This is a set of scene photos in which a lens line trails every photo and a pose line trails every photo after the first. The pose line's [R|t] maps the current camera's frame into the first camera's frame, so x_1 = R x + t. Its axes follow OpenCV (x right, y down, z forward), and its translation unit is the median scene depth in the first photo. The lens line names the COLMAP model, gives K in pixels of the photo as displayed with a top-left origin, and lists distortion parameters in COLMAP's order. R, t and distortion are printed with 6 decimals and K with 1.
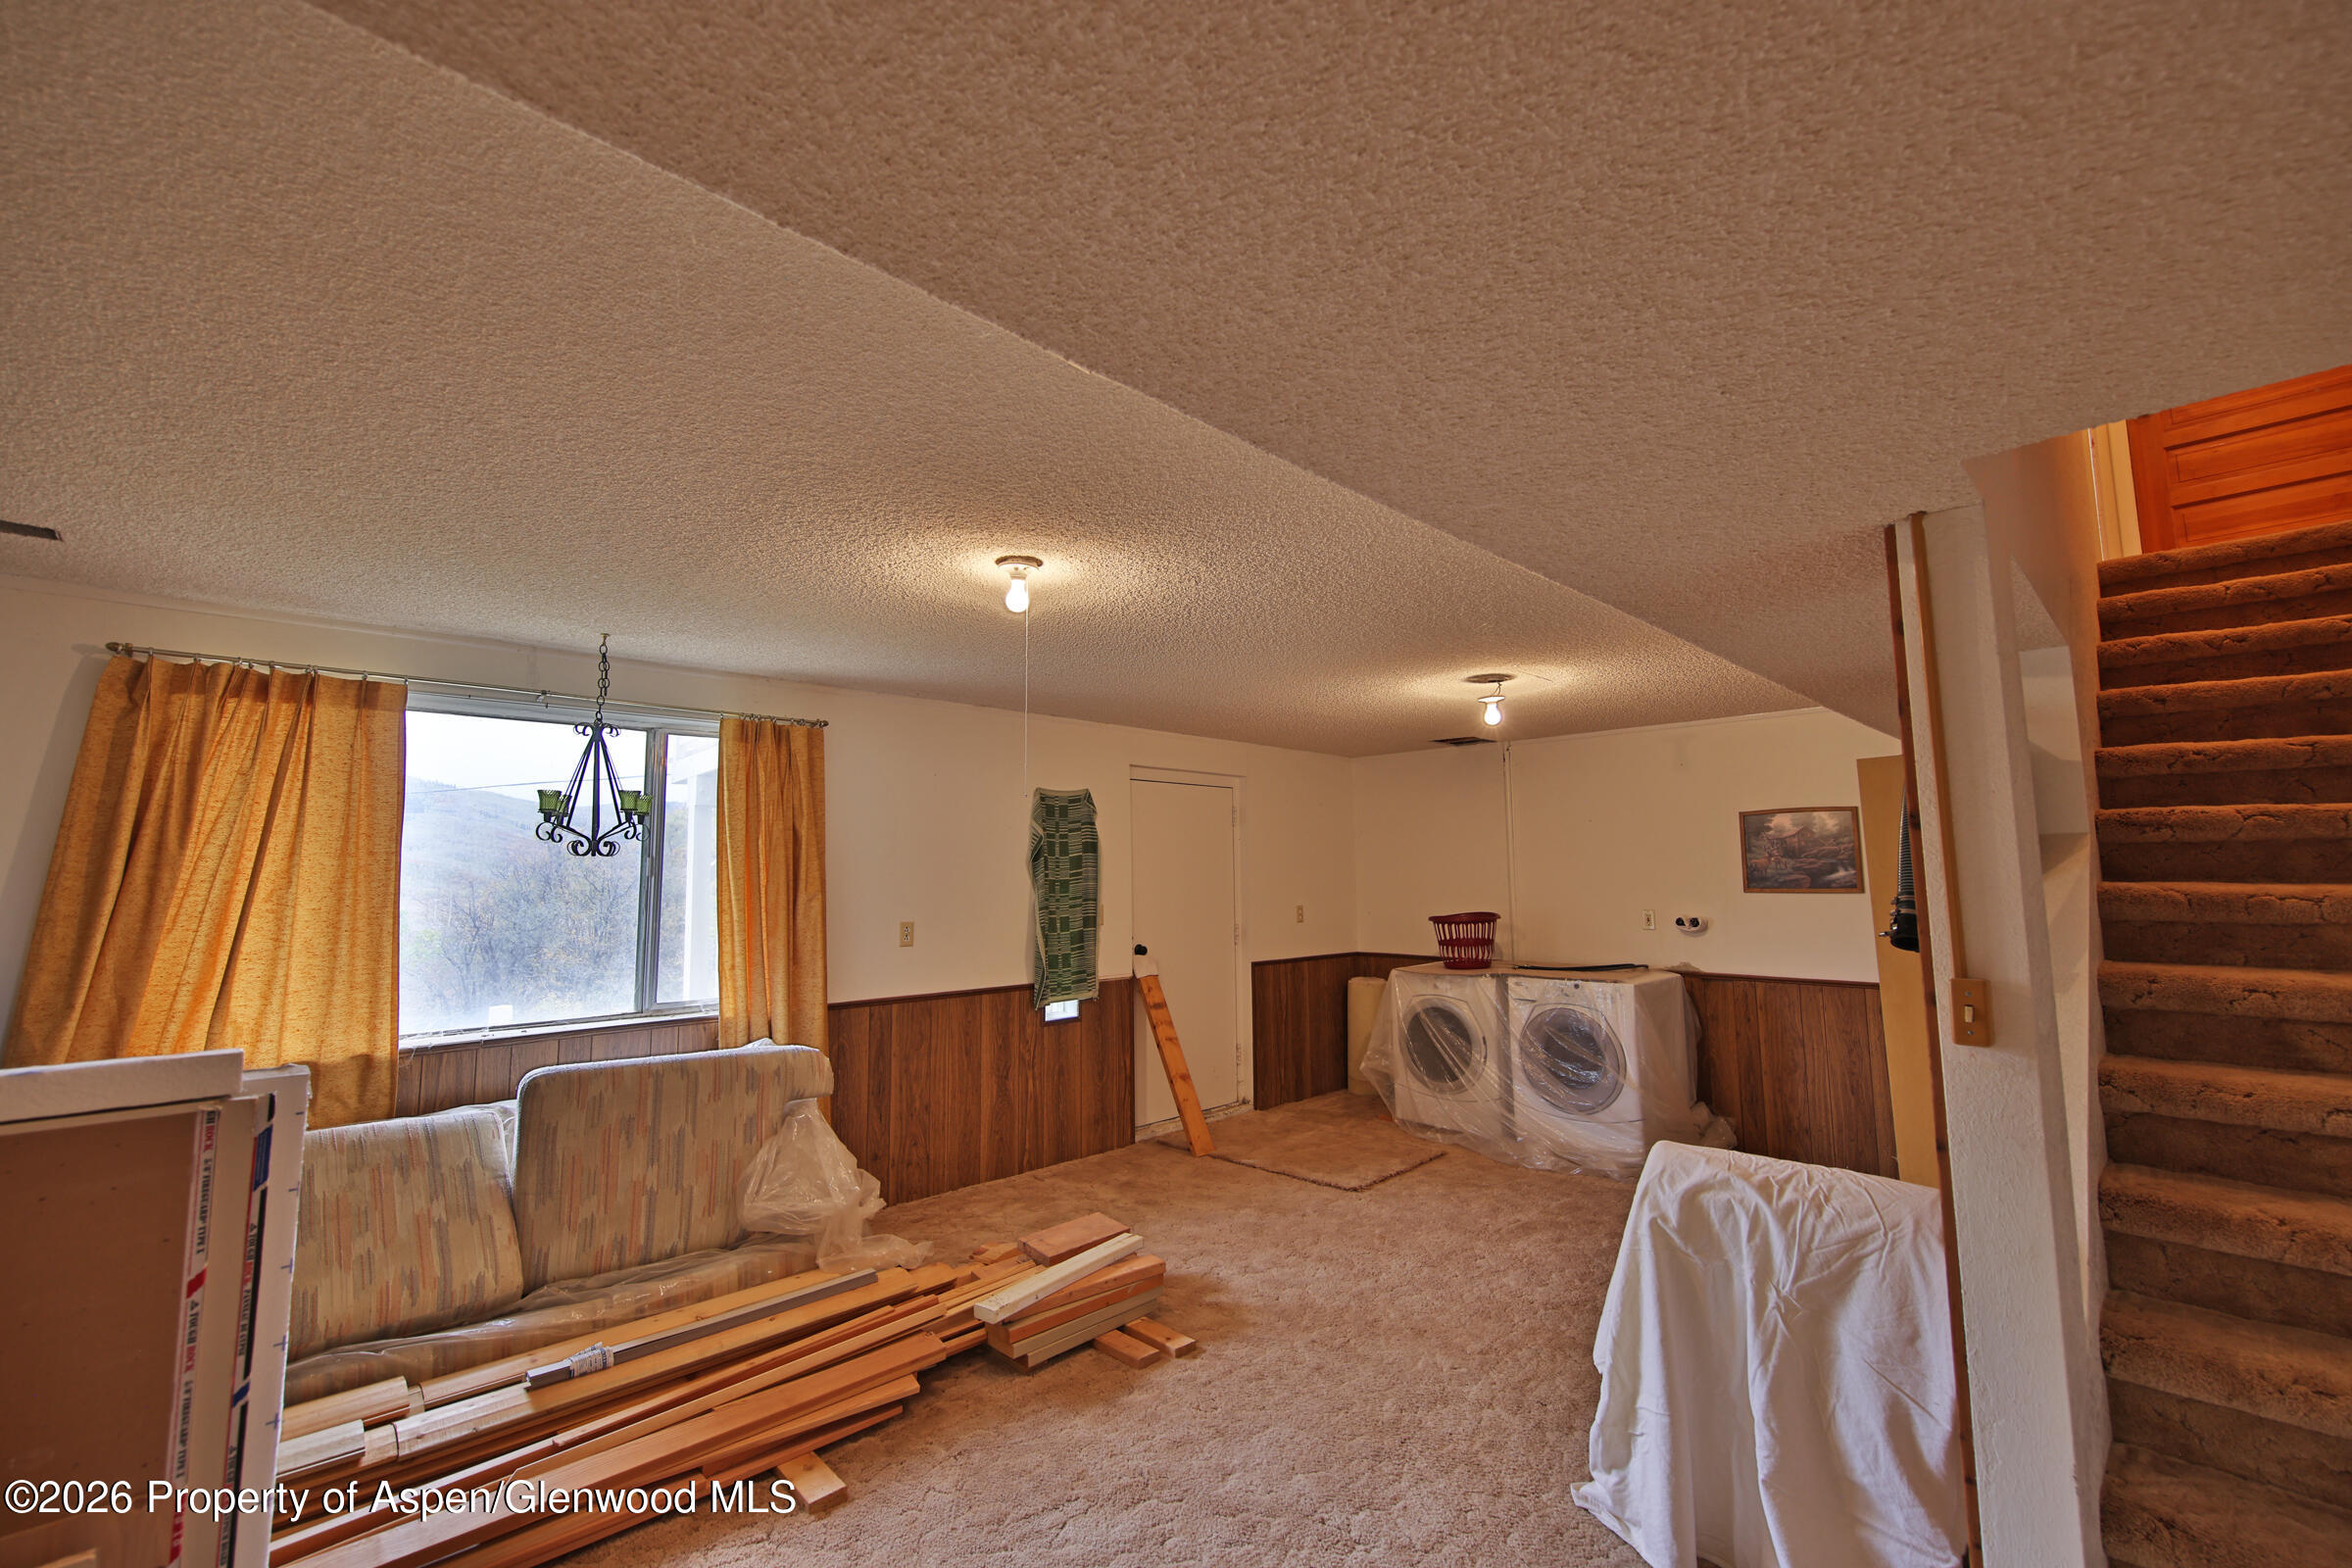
lens RADIAL K [[1006.4, 0, 1166.5], [0, 1006.4, 779.0], [0, 0, 1]] dist [-0.000171, -0.000005]
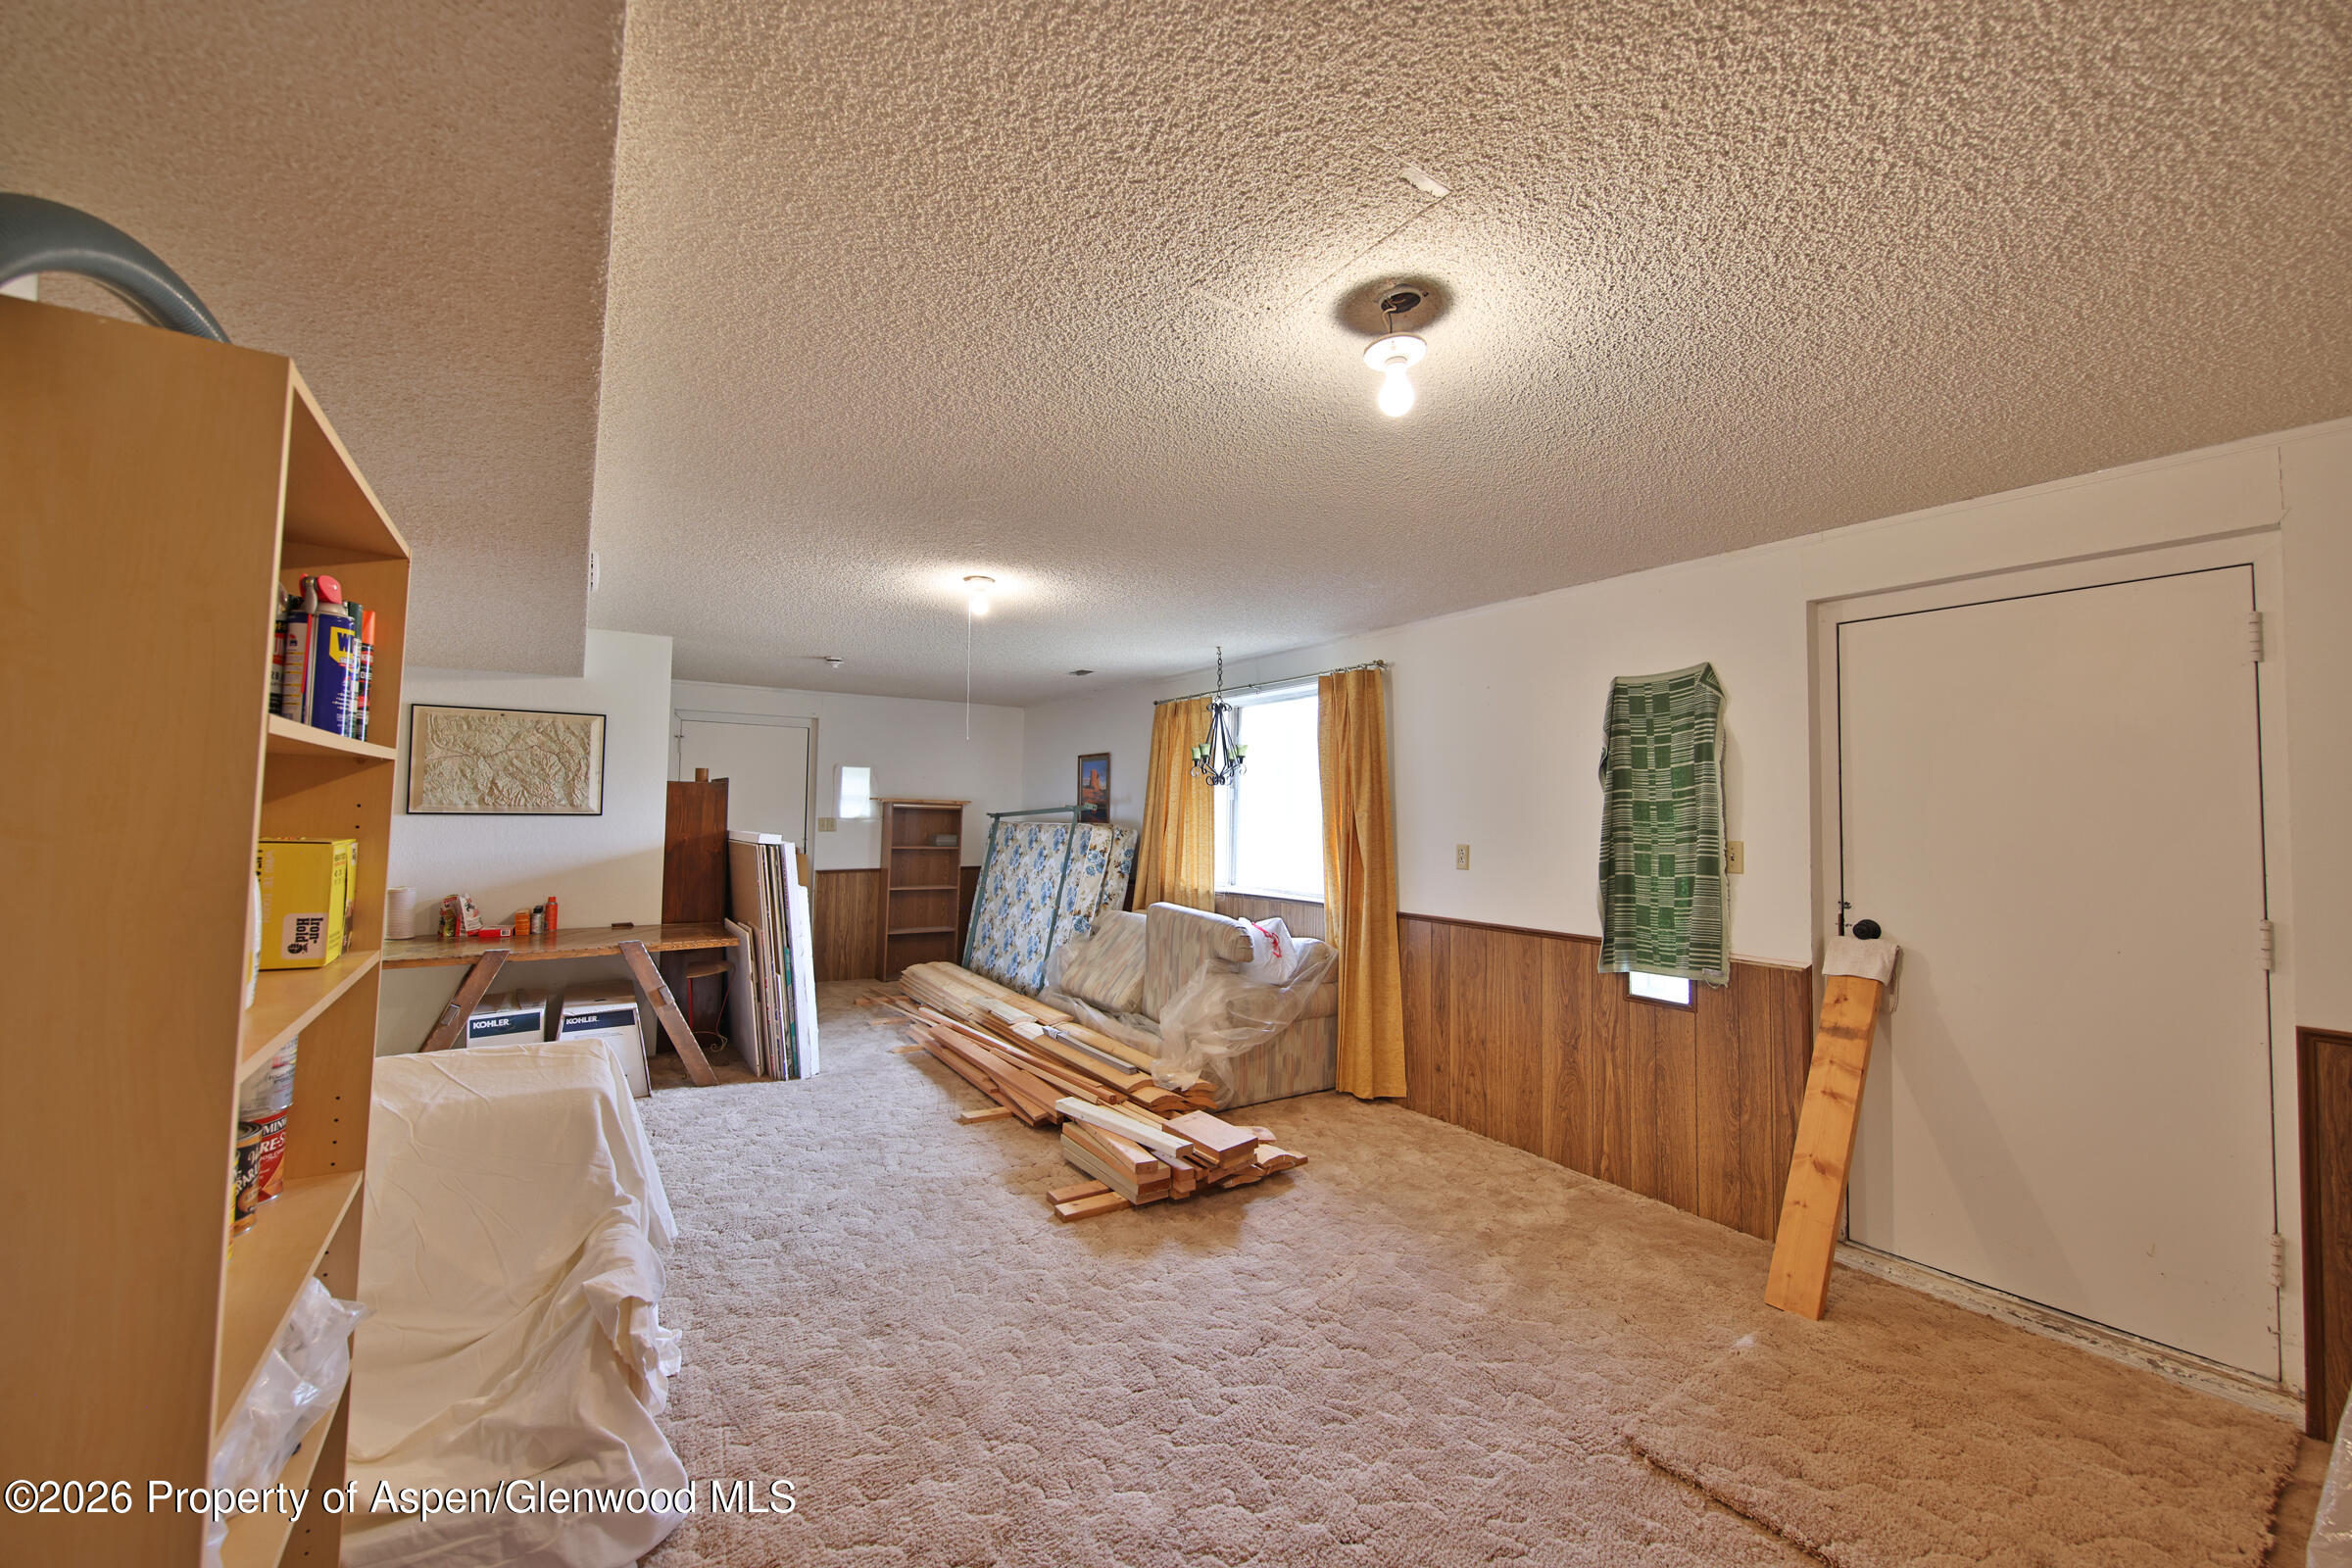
lens RADIAL K [[903.6, 0, 1169.8], [0, 903.6, 780.6], [0, 0, 1]] dist [0.000395, -0.002808]
pose [[-0.197954, -0.032210, -0.979682, 0.620854], [0.084491, 0.995179, -0.049792, 0.095201], [0.976563, -0.092630, -0.194279, 0.853484]]
